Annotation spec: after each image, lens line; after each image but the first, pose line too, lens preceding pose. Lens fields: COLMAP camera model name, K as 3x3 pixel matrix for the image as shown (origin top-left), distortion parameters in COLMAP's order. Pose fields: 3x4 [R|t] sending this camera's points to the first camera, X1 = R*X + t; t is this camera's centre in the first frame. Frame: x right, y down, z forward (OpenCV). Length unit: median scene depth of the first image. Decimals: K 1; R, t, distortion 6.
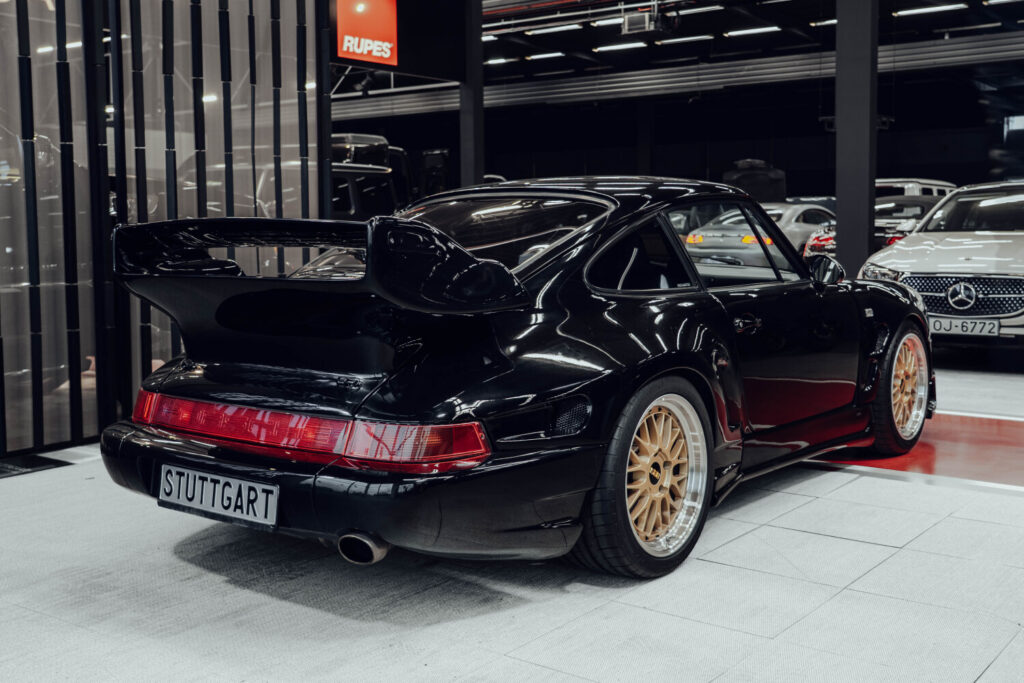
lens RADIAL K [[1132.7, 0, 514.9], [0, 1132.7, 313.4], [0, 0, 1]] dist [0.018306, 0.024236]
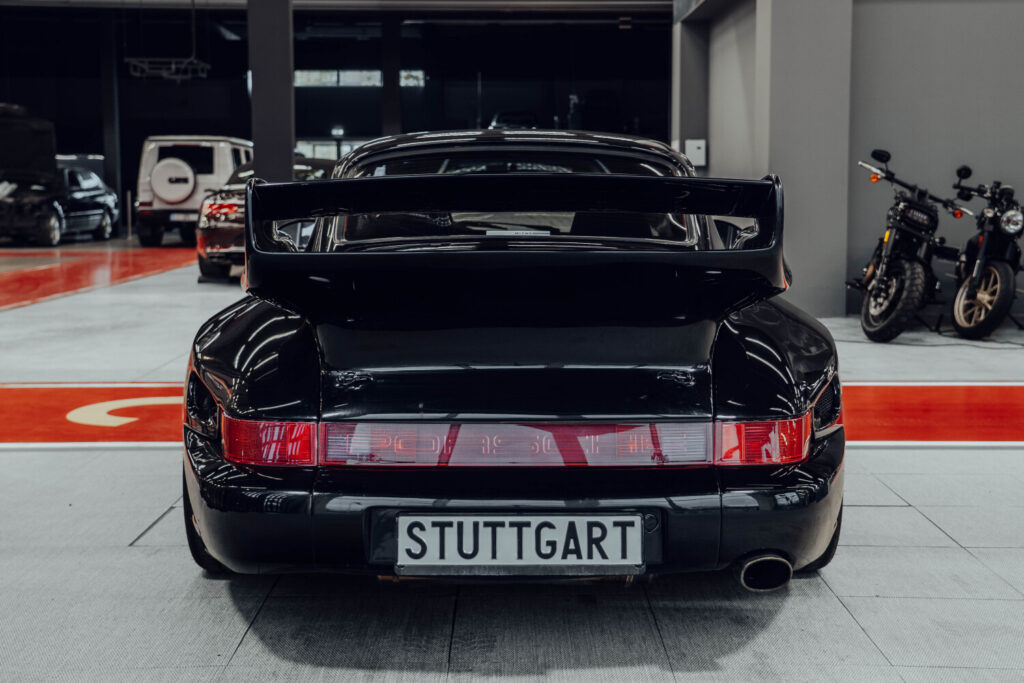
lens RADIAL K [[1354.5, 0, 511.2], [0, 1354.5, 303.5], [0, 0, 1]] dist [0.119367, 0.026514]
pose [[0.791633, -0.044293, 0.609389, -0.814406], [0.041359, 0.998966, 0.018880, -0.016266], [-0.609595, 0.010258, 0.792647, 0.286075]]
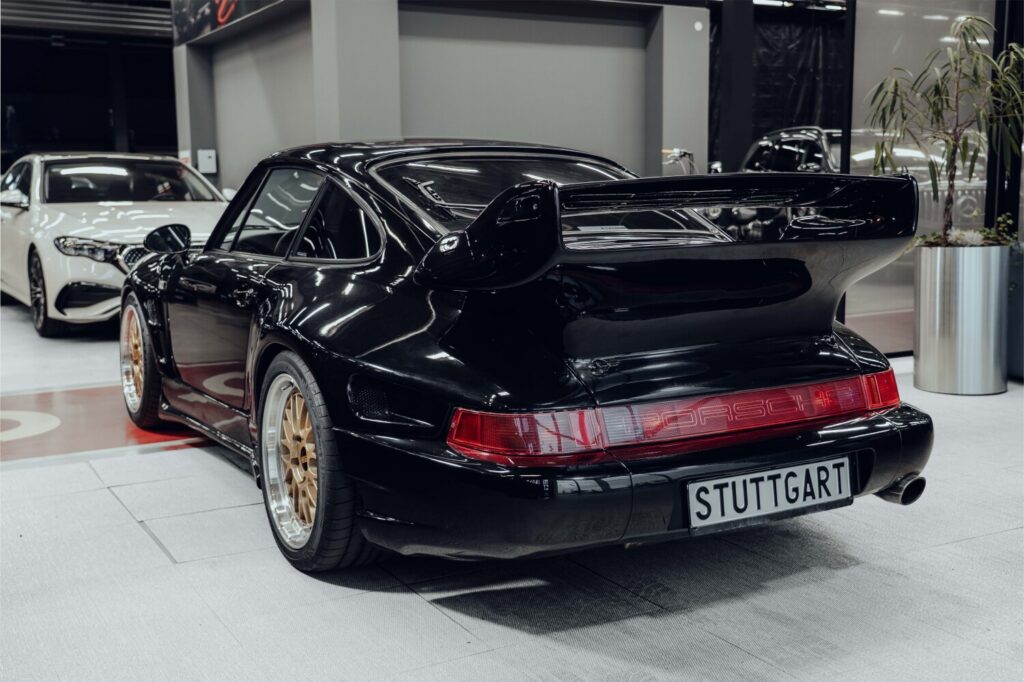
lens RADIAL K [[1128.1, 0, 511.9], [0, 1128.1, 325.3], [0, 0, 1]] dist [0.041807, 0.016552]
pose [[0.380572, -0.104383, 0.918841, -1.132903], [0.075871, 0.993784, 0.081472, -0.055009], [-0.921634, 0.038708, 0.386126, 0.846231]]
